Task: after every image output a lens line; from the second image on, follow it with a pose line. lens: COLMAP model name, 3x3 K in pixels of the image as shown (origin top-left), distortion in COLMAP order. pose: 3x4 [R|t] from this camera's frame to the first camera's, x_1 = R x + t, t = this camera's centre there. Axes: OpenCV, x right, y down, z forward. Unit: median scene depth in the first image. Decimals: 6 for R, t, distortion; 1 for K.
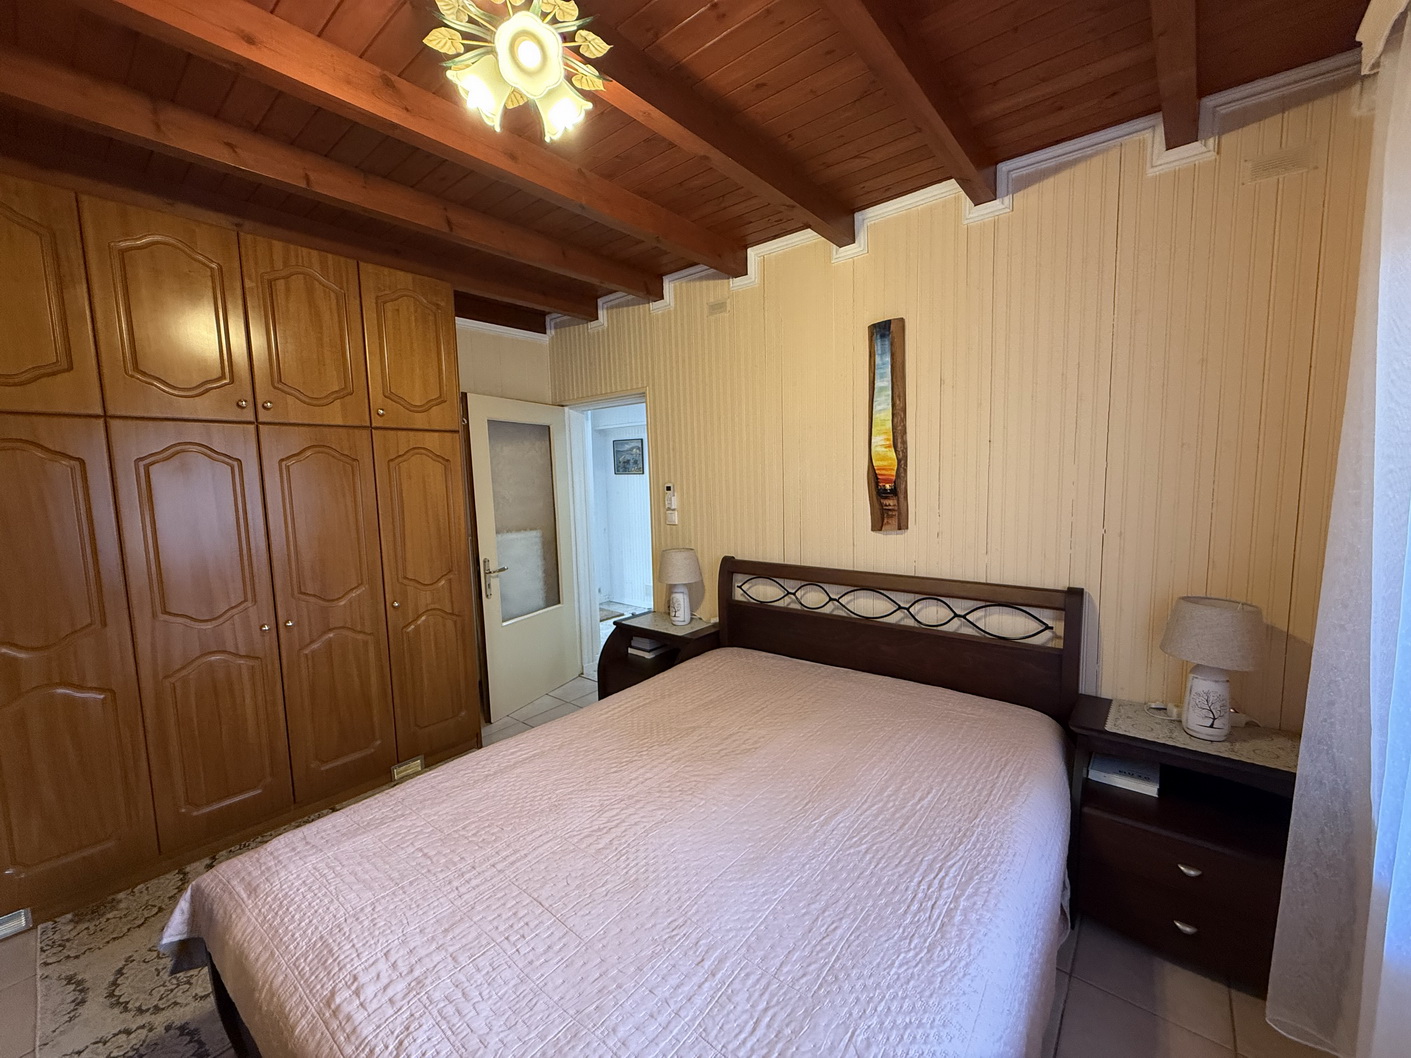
lens RADIAL K [[563.7, 0, 704.2], [0, 563.7, 533.0], [0, 0, 1]] dist [-0.001919, 0.000289]
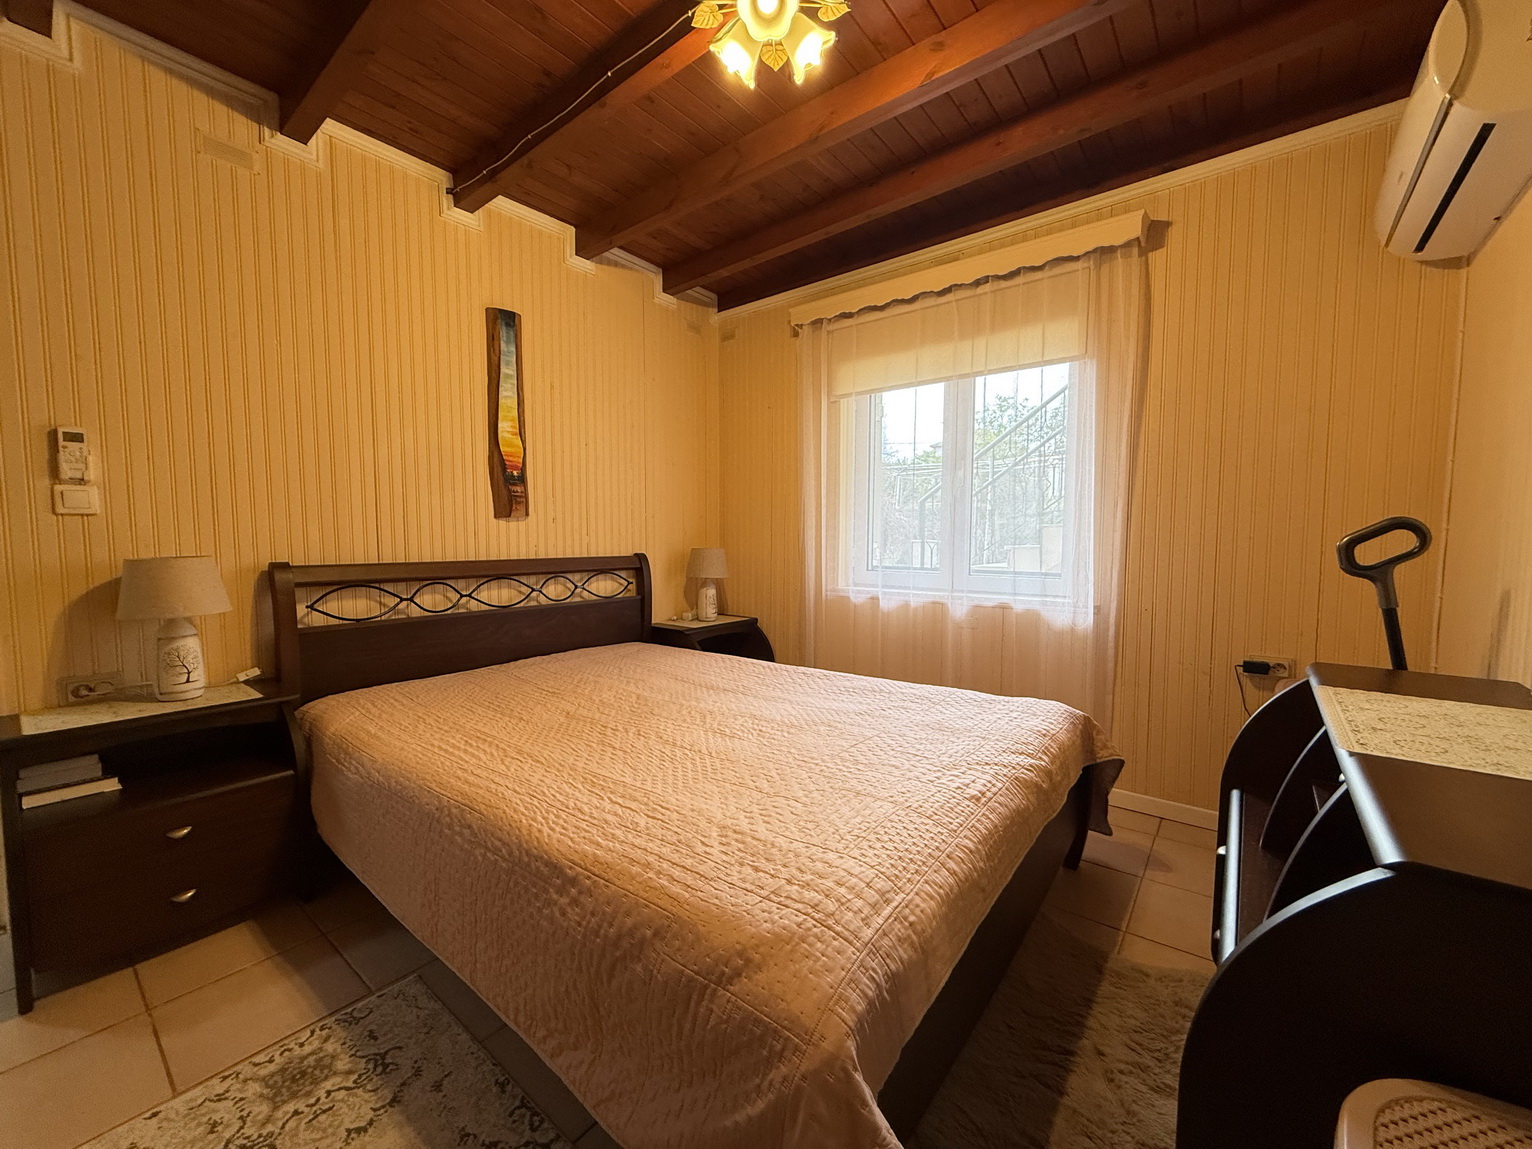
lens RADIAL K [[612.0, 0, 764.6], [0, 612.0, 578.8], [0, 0, 1]] dist [-0.001919, 0.000289]
pose [[-0.016454, -0.043553, 0.998916, -0.808674], [0.105065, 0.993445, 0.045045, 0.106740], [-0.994329, 0.105692, -0.011770, 0.589067]]
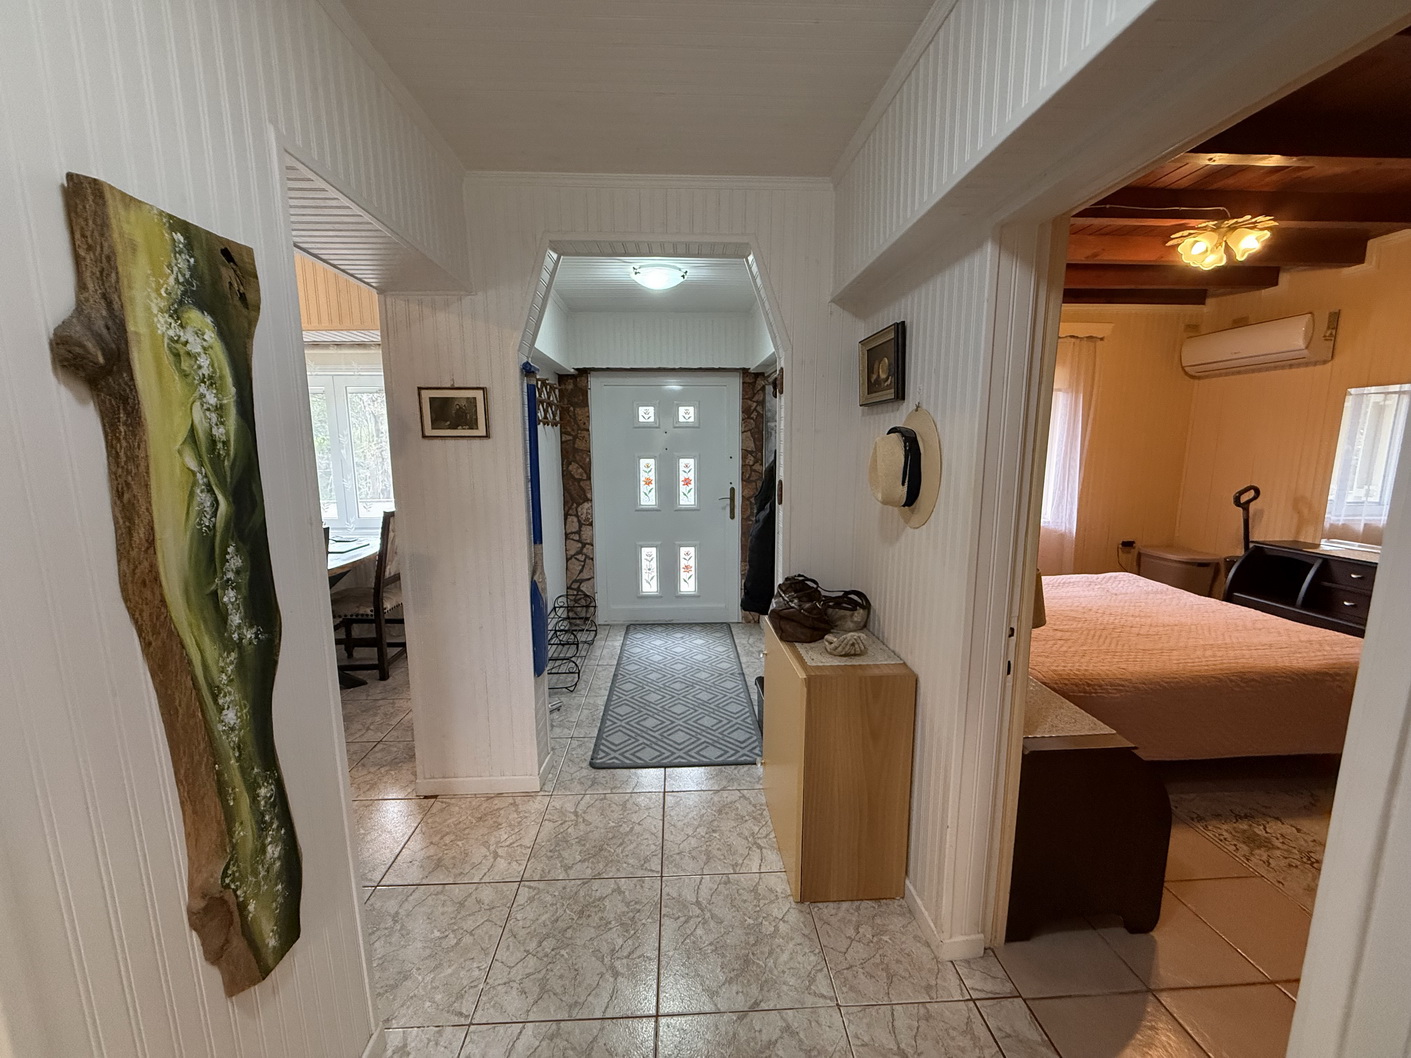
lens RADIAL K [[561.3, 0, 703.7], [0, 561.3, 531.1], [0, 0, 1]] dist [-0.000020, -0.000080]
pose [[-0.681399, -0.084039, 0.727072, -0.324772], [0.099974, 0.973388, 0.206204, -0.201513], [-0.725053, 0.213196, -0.654864, 2.057759]]
